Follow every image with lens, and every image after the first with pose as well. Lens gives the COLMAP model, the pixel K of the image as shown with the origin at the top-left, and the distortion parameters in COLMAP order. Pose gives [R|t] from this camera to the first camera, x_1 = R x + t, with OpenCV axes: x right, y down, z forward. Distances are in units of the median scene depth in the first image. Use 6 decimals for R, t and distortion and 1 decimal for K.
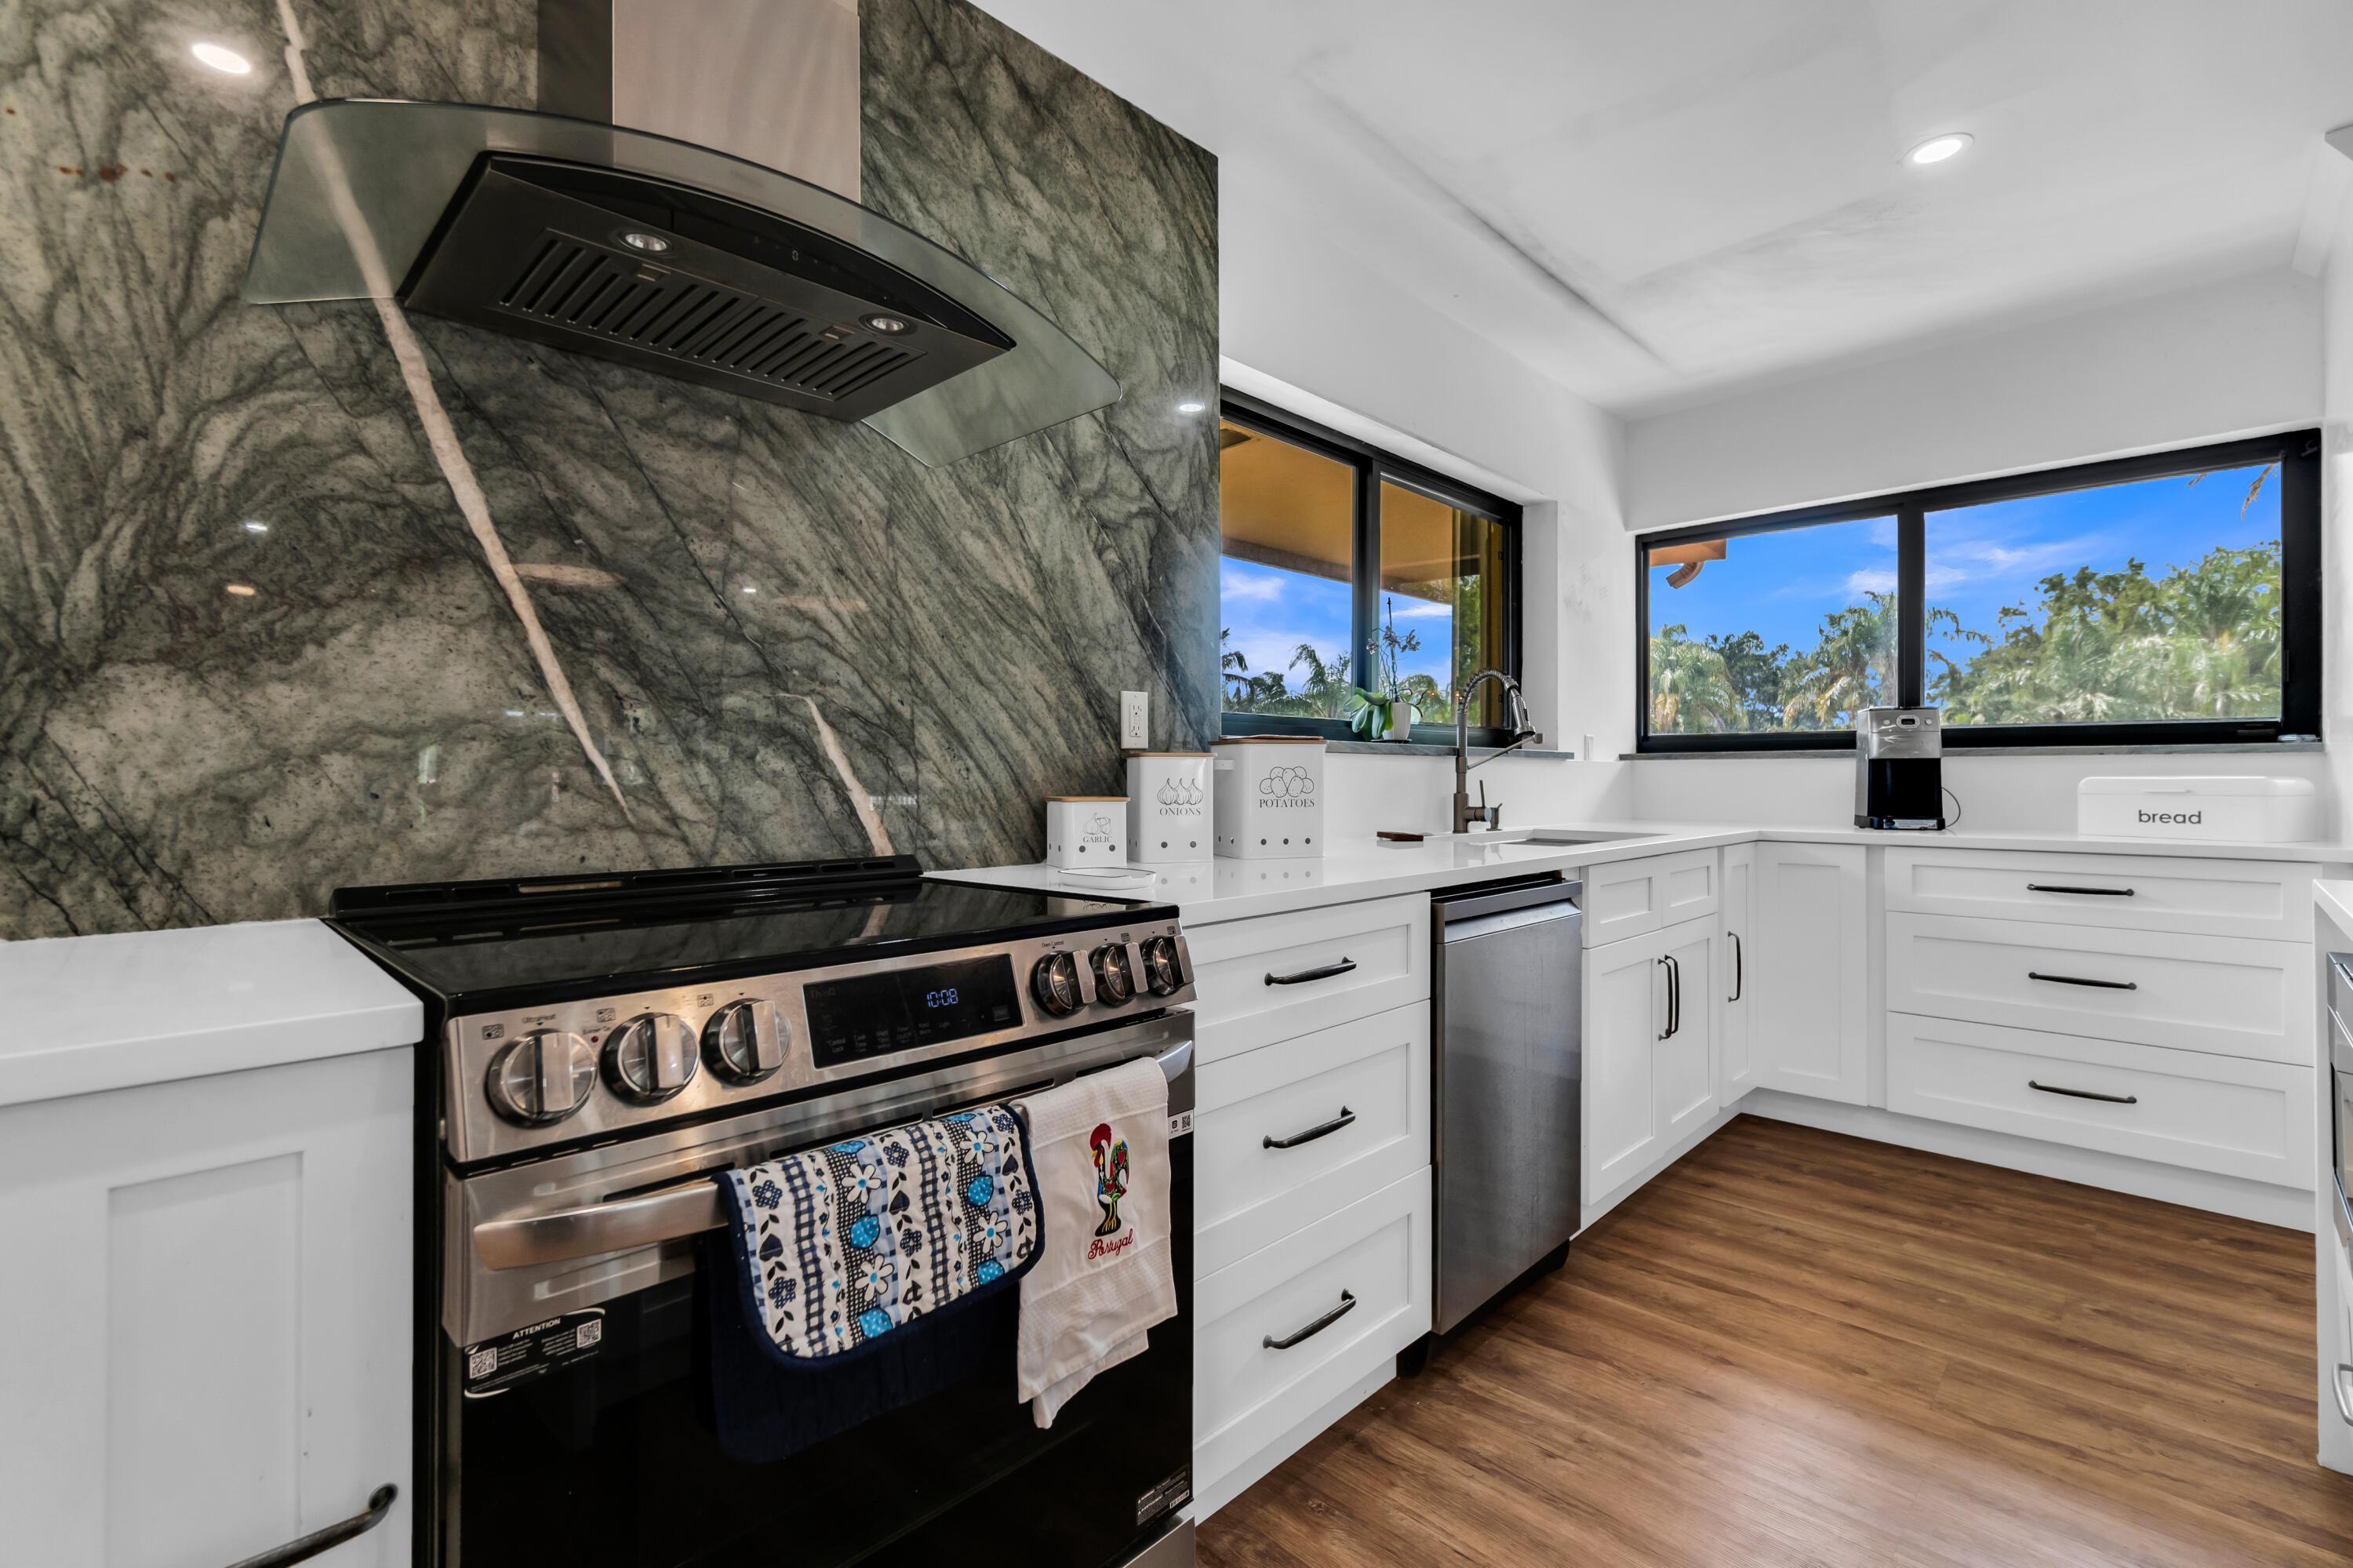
lens RADIAL K [[1035.7, 0, 1172.6], [0, 1035.7, 768.3], [0, 0, 1]] dist [-0.005672, 0.000479]
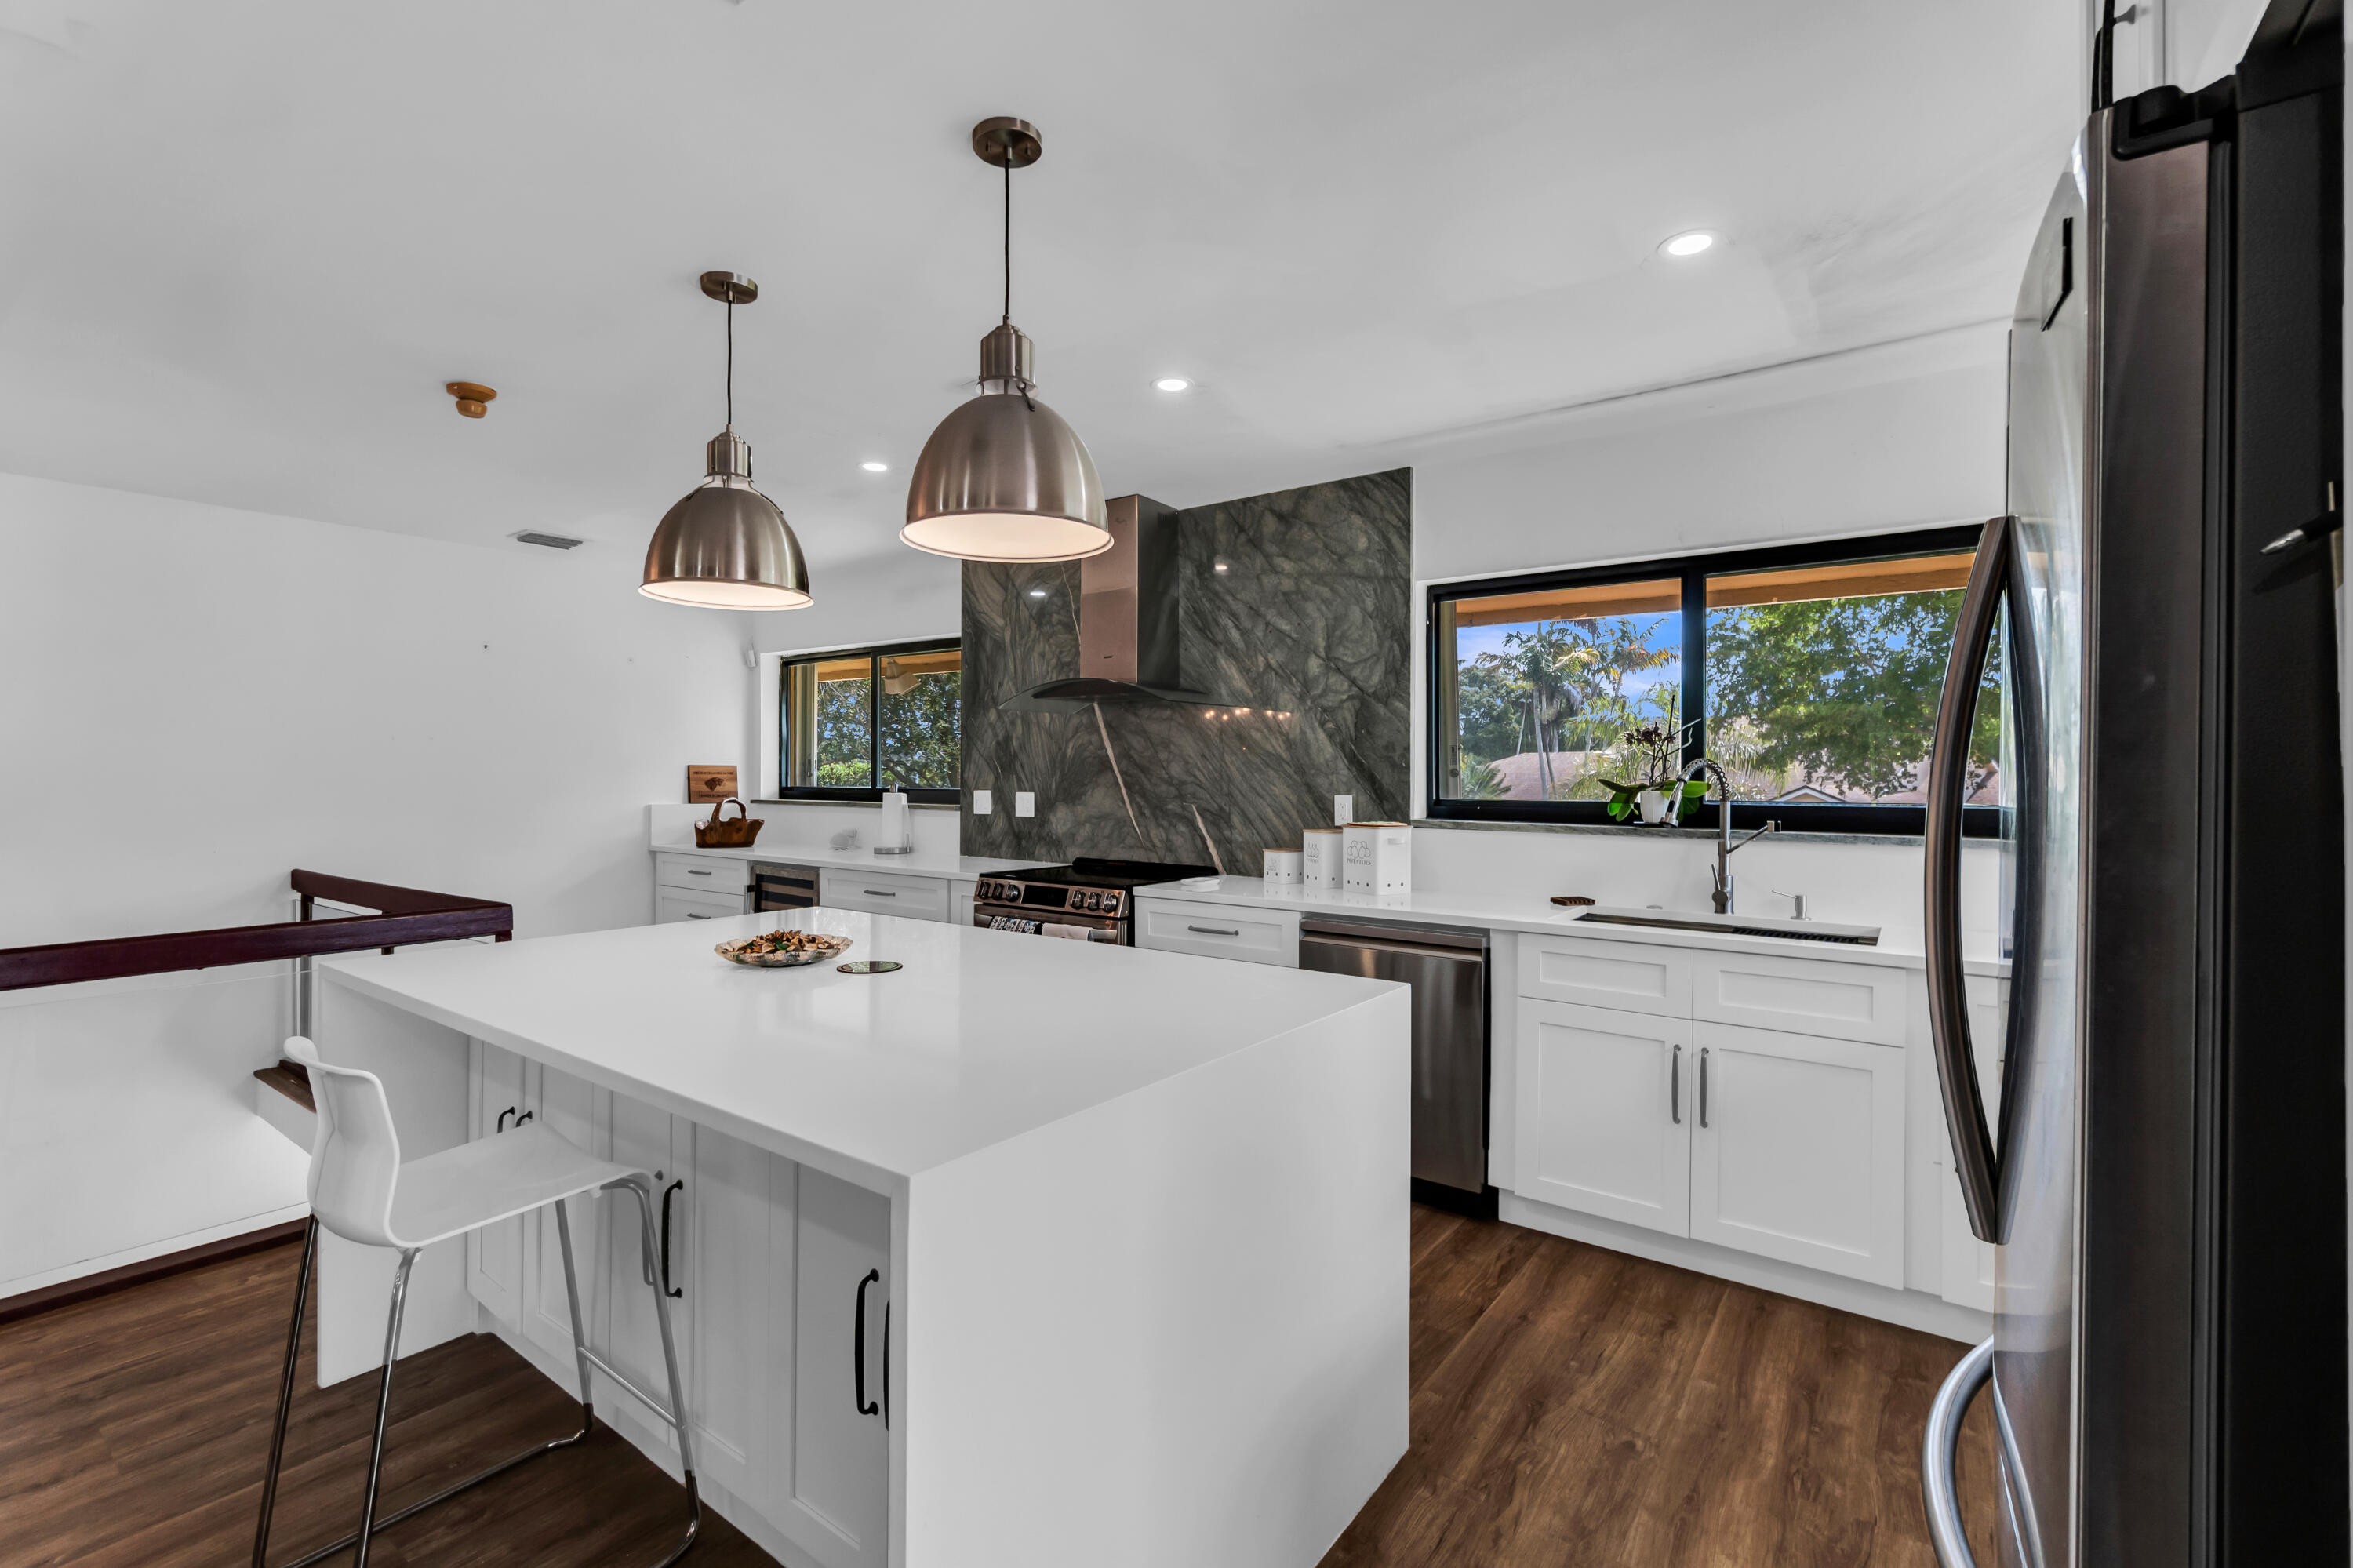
lens RADIAL K [[1035.7, 0, 1160.3], [0, 1035.7, 780.4], [0, 0, 1]] dist [-0.005672, 0.000479]
pose [[0.142884, 0.003699, -0.989733, 2.051823], [-0.000402, 0.999993, 0.003680, -0.125555], [0.989739, -0.000128, 0.142884, 0.473402]]
